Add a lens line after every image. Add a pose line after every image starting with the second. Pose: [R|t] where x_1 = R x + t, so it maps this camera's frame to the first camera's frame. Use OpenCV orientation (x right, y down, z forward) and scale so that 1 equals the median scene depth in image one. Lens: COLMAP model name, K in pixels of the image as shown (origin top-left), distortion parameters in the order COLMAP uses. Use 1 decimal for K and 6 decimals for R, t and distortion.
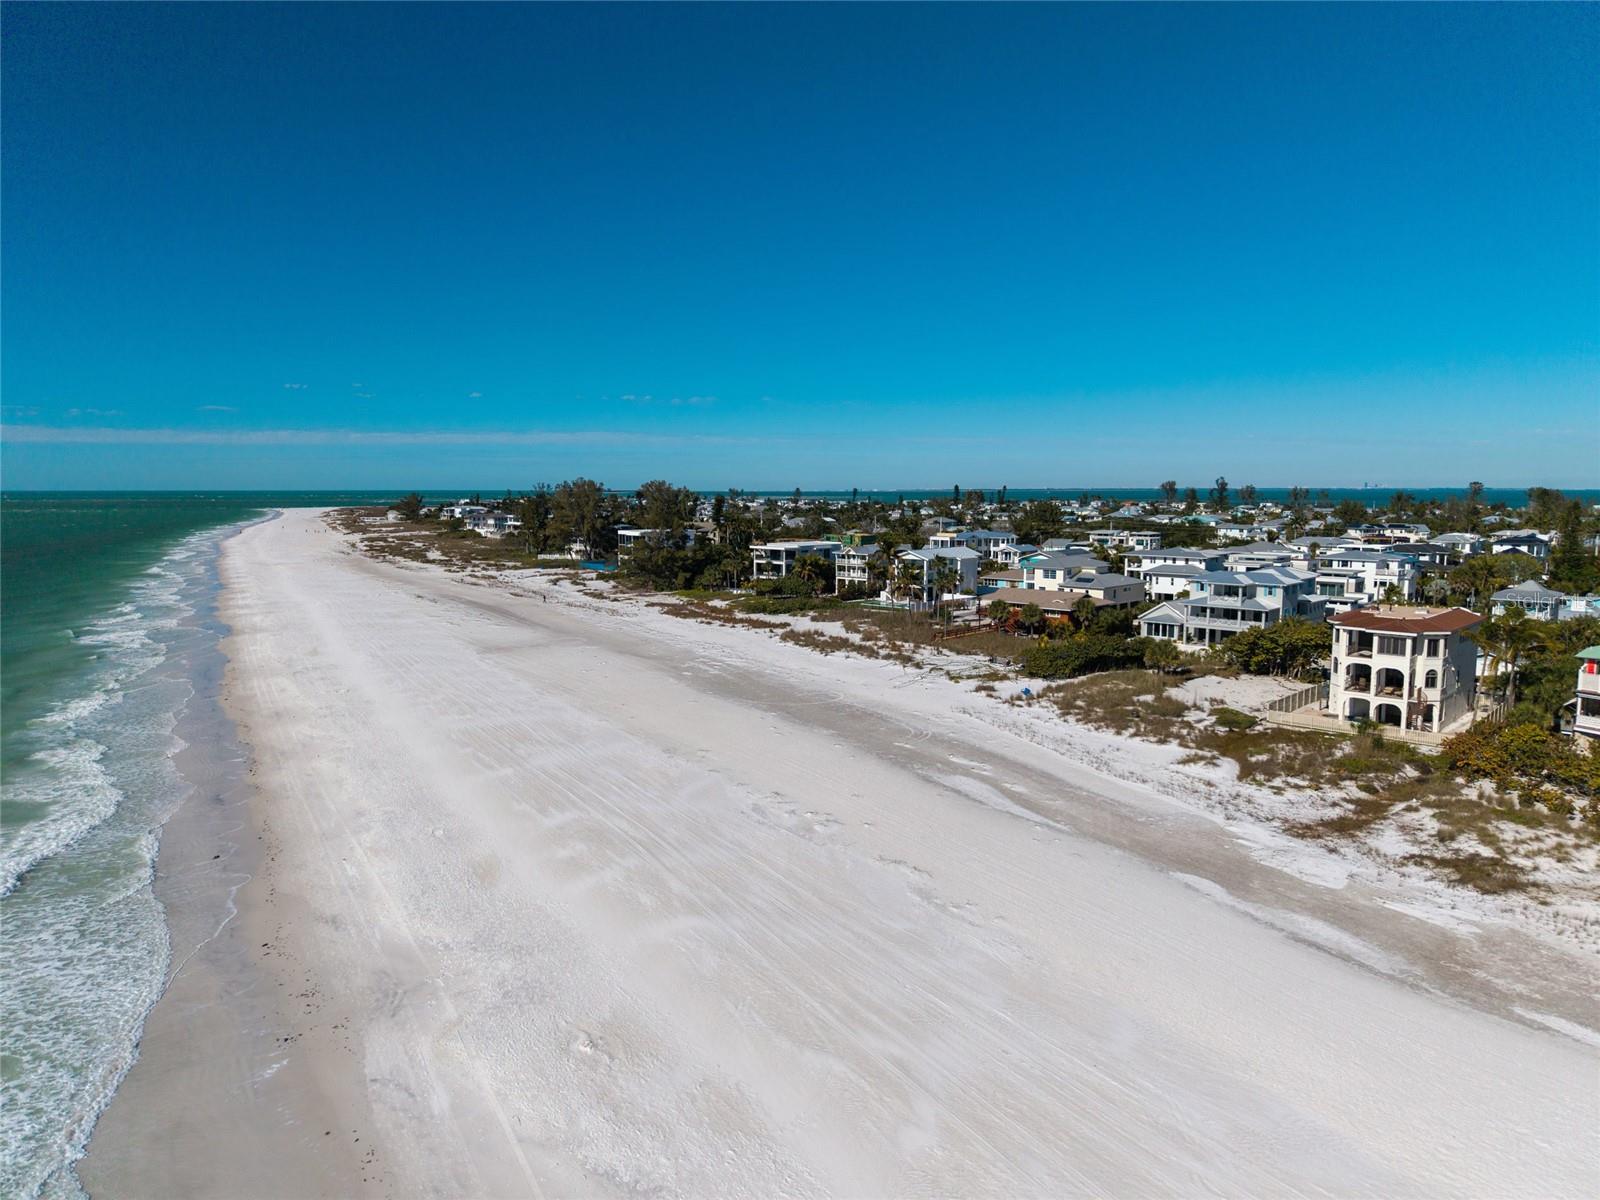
lens RADIAL K [[1089.6, 0, 798.3], [0, 1089.6, 596.2], [0, 0, 1]] dist [0.001303, -0.000241]
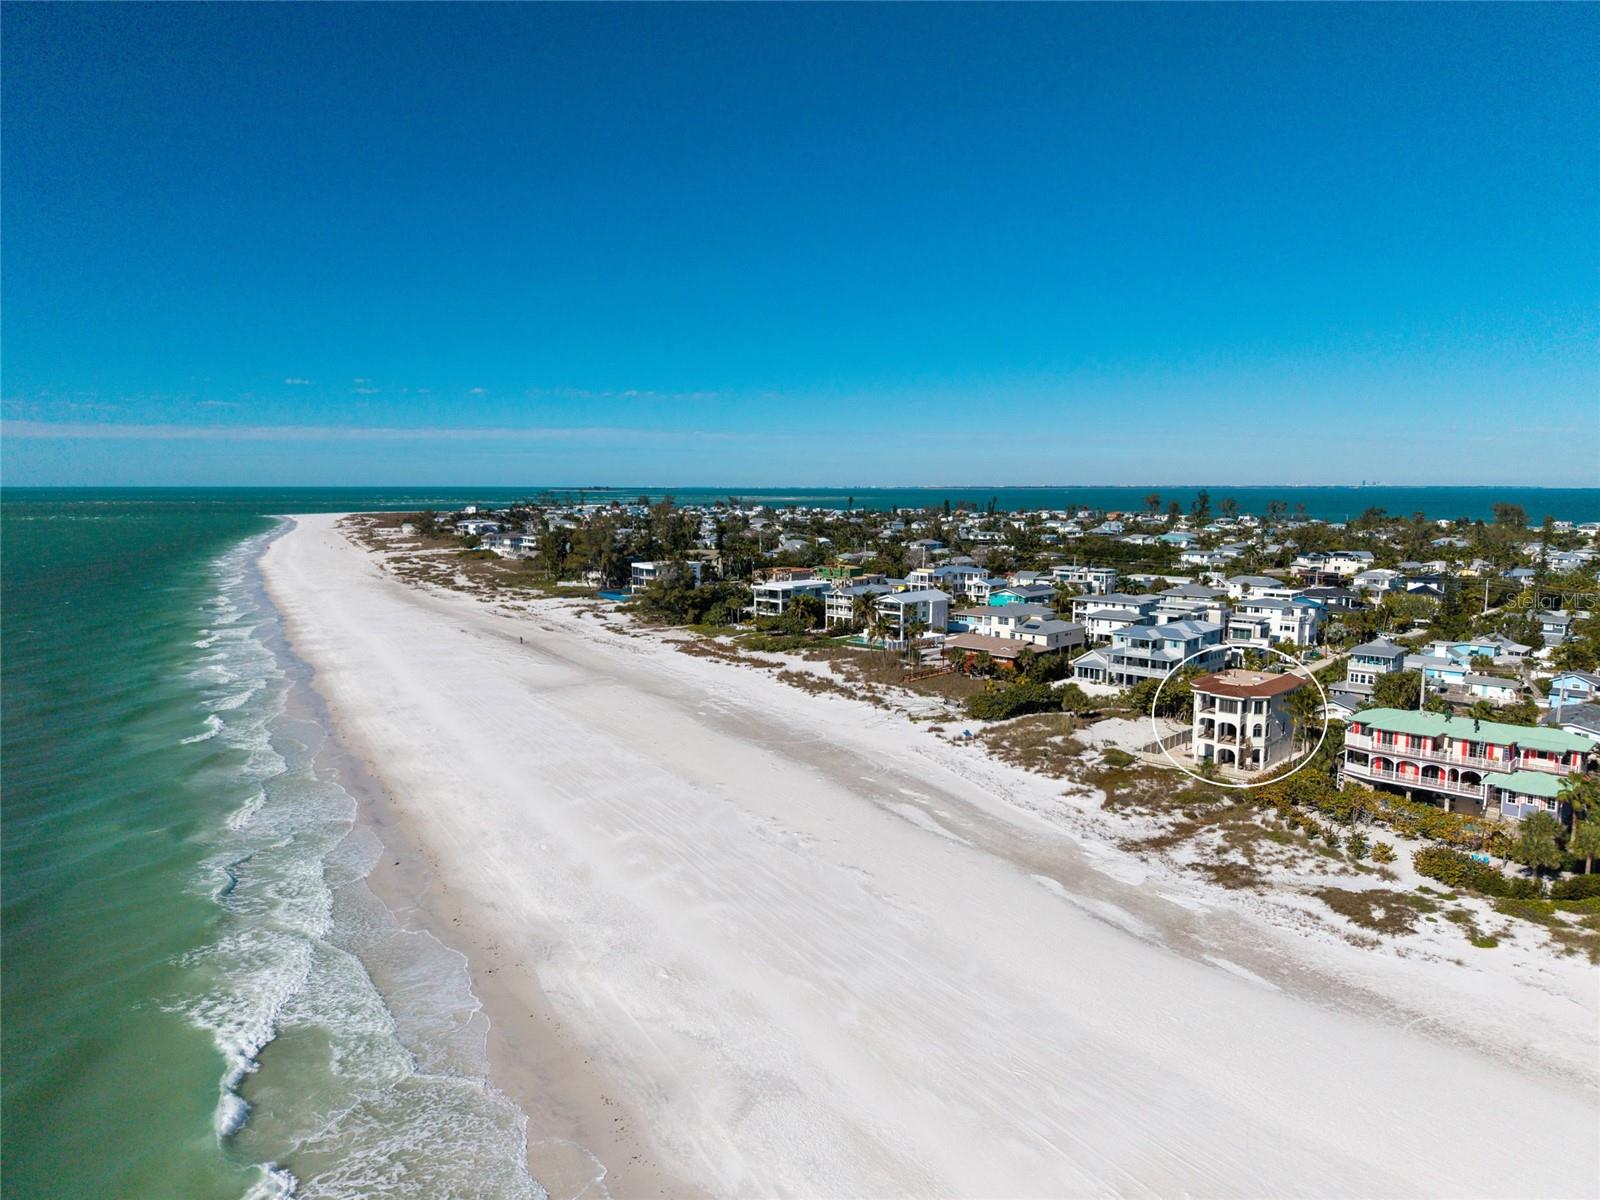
lens RADIAL K [[1089.6, 0, 806.5], [0, 1089.6, 599.1], [0, 0, 1]] dist [0.001303, -0.000241]
pose [[0.999949, 0.003272, 0.009524, 0.006931], [-0.003326, 0.999978, 0.005661, -0.088744], [-0.009506, -0.005693, 0.999939, -0.330135]]
